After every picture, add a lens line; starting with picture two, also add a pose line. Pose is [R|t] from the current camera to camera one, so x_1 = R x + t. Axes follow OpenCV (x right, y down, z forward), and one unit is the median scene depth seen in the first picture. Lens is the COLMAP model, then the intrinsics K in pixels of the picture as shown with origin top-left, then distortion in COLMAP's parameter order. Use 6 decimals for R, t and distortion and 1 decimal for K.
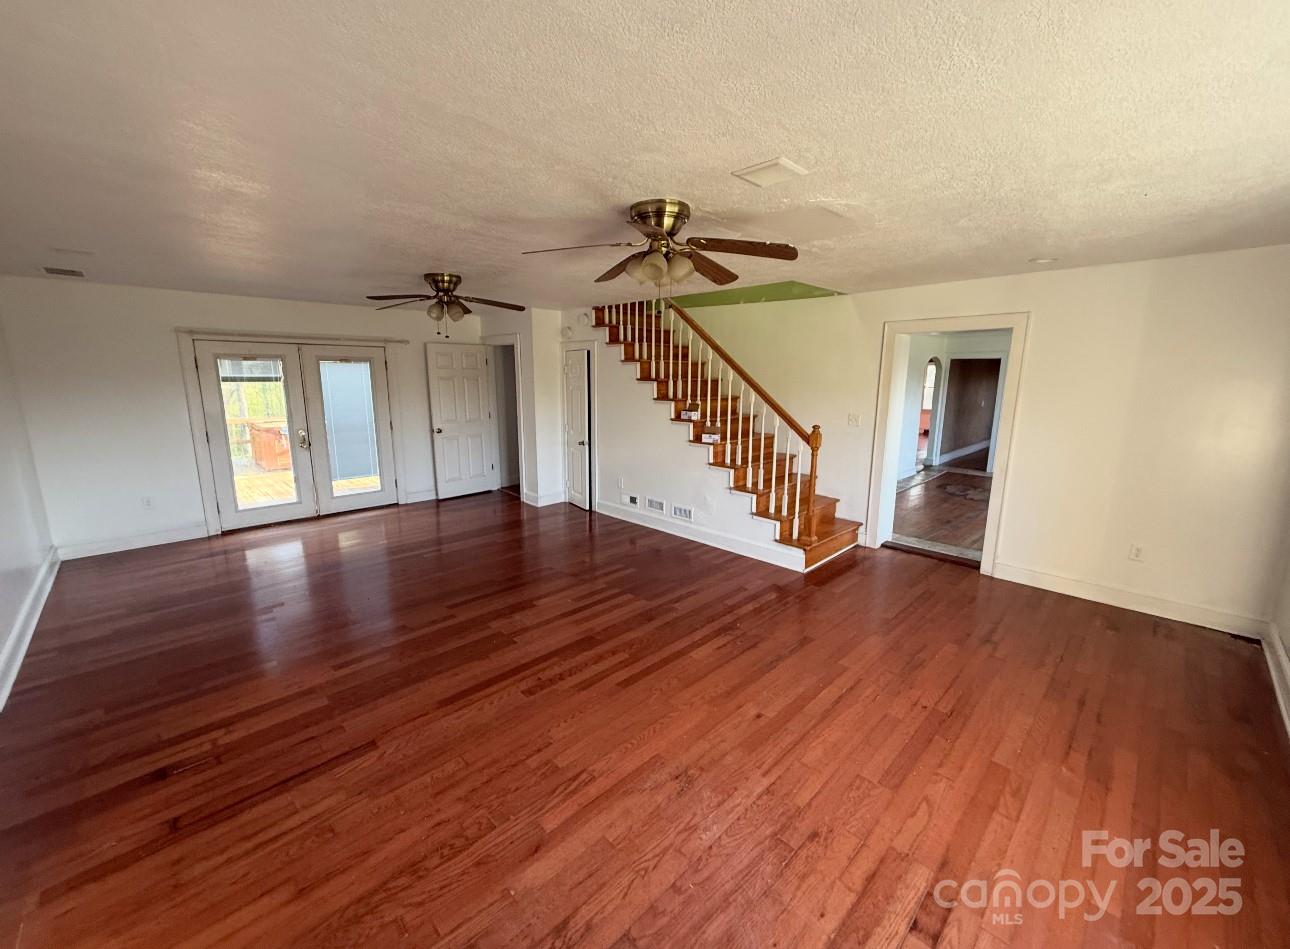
lens RADIAL K [[514.2, 0, 642.3], [0, 514.2, 471.4], [0, 0, 1]] dist [0.001119, 0.000053]
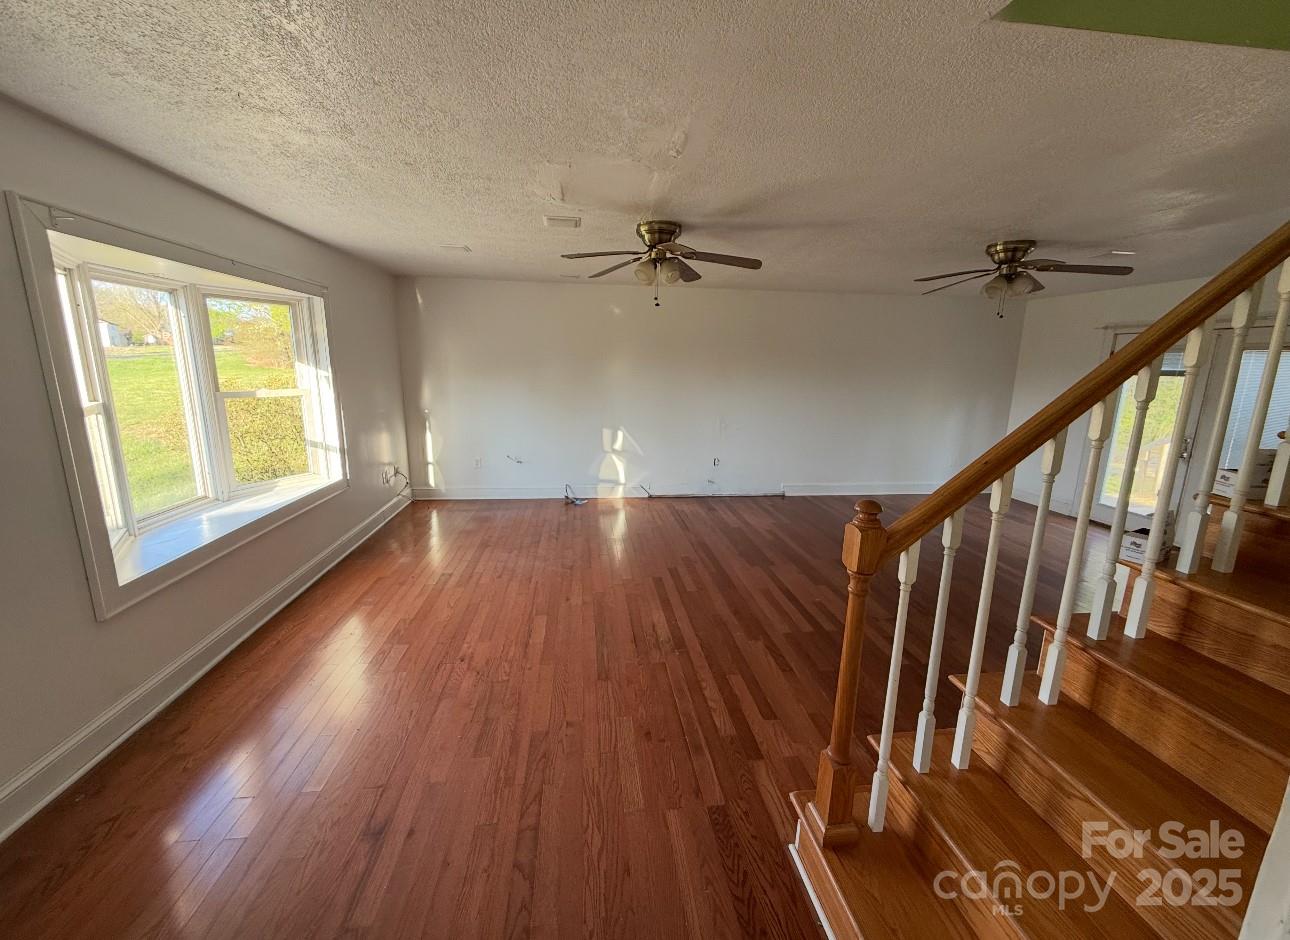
lens RADIAL K [[517.1, 0, 643.6], [0, 517.1, 468.9], [0, 0, 1]] dist [-0.000570, -0.000021]
pose [[-0.612434, 0.141823, -0.777696, 0.870105], [-0.166842, 0.938426, 0.302522, -0.235718], [0.772715, 0.315027, -0.551062, 1.395628]]
